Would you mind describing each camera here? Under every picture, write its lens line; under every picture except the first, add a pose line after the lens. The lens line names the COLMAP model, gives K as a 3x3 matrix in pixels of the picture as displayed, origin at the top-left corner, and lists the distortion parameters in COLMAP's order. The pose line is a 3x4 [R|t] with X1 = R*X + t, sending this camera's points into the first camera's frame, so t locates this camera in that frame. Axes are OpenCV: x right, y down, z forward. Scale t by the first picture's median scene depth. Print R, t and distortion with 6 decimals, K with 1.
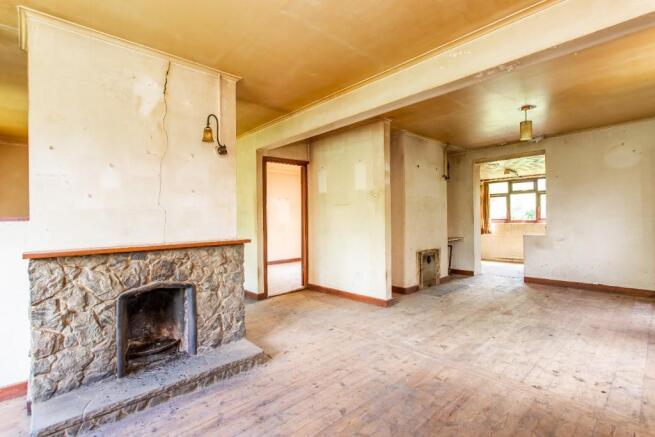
lens RADIAL K [[314.3, 0, 324.0], [0, 314.3, 214.5], [0, 0, 1]] dist [0.002750, -0.000041]
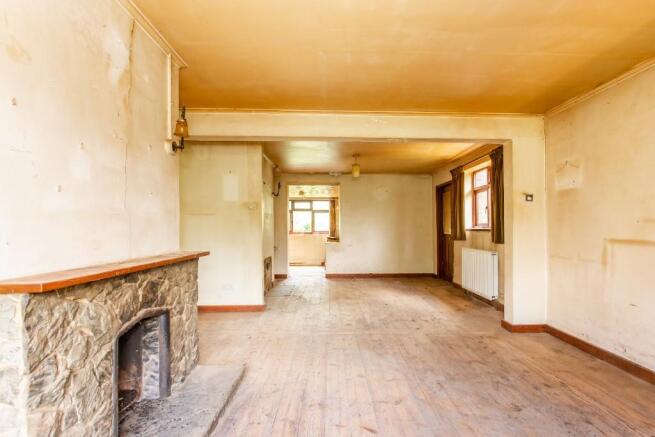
lens RADIAL K [[321.7, 0, 327.5], [0, 321.7, 218.5], [0, 0, 1]] dist [0.000142, -0.000284]
pose [[0.667716, 0.037240, 0.743484, -0.787902], [-0.019854, 0.999284, -0.032221, 0.009207], [-0.744152, 0.006753, 0.667977, 0.148363]]
